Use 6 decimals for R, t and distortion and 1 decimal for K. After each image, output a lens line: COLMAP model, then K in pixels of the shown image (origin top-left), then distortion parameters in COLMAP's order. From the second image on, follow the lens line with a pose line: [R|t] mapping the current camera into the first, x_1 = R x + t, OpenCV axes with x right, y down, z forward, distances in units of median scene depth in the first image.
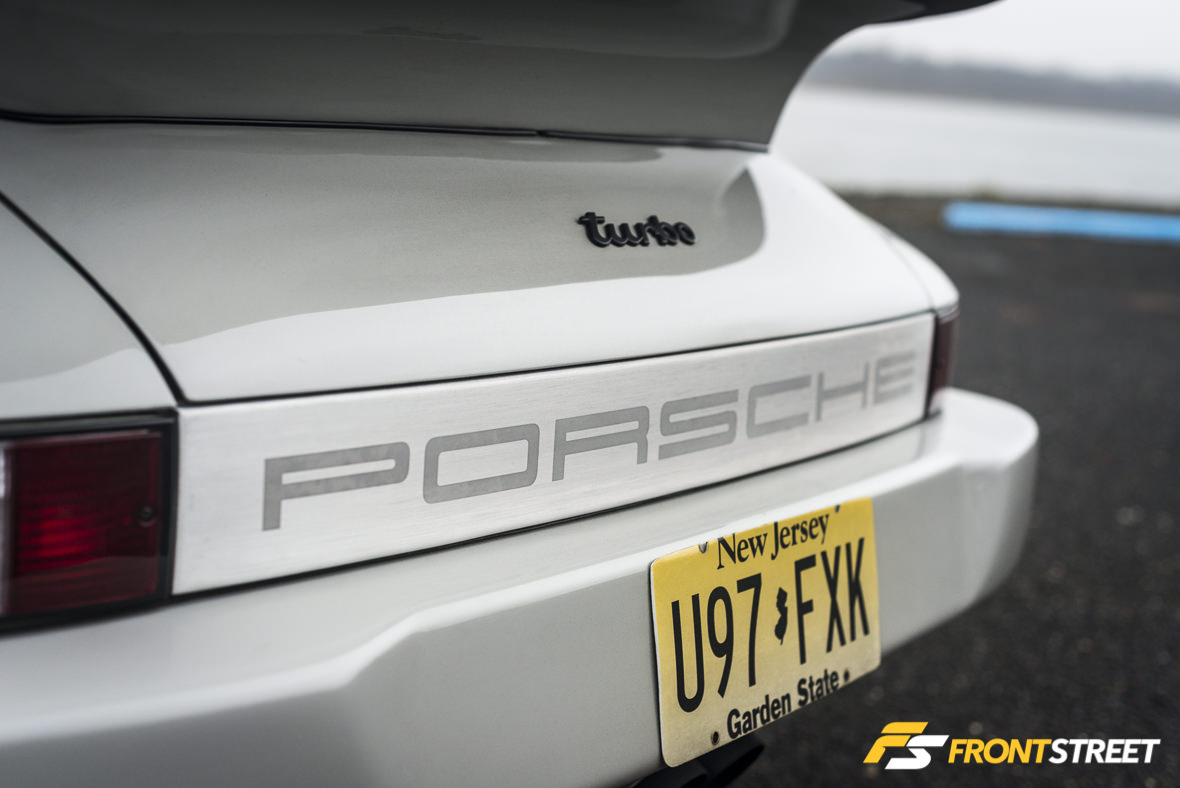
lens RADIAL K [[1700.2, 0, 590.0], [0, 1700.2, 393.7], [0, 0, 1]] dist [0.016082, 0.000000]
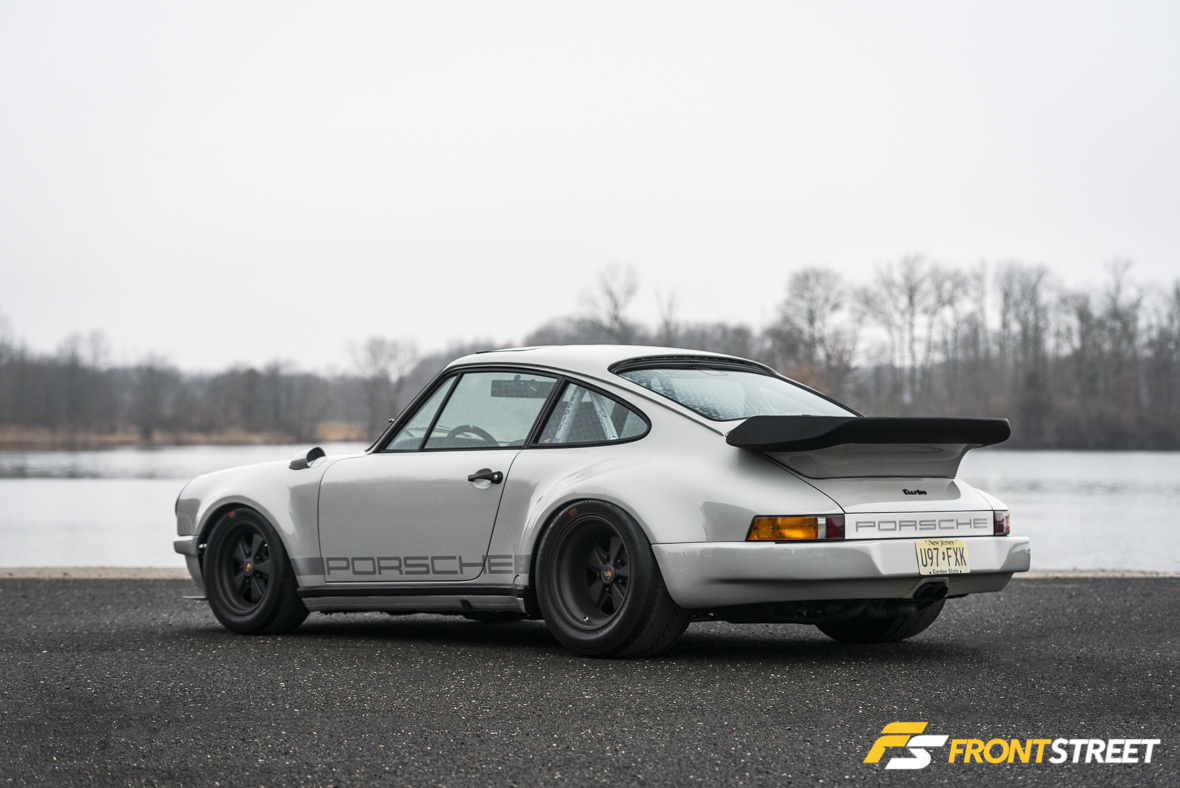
lens RADIAL K [[3231.2, 0, 589.9], [0, 3231.2, 394.0], [0, 0, 1]] dist [0.001644, 0.000000]
pose [[0.980305, -0.089434, -0.176079, 0.905679], [0.051071, 0.976059, -0.211427, 1.826921], [0.190772, 0.198271, 0.961403, -9.712967]]
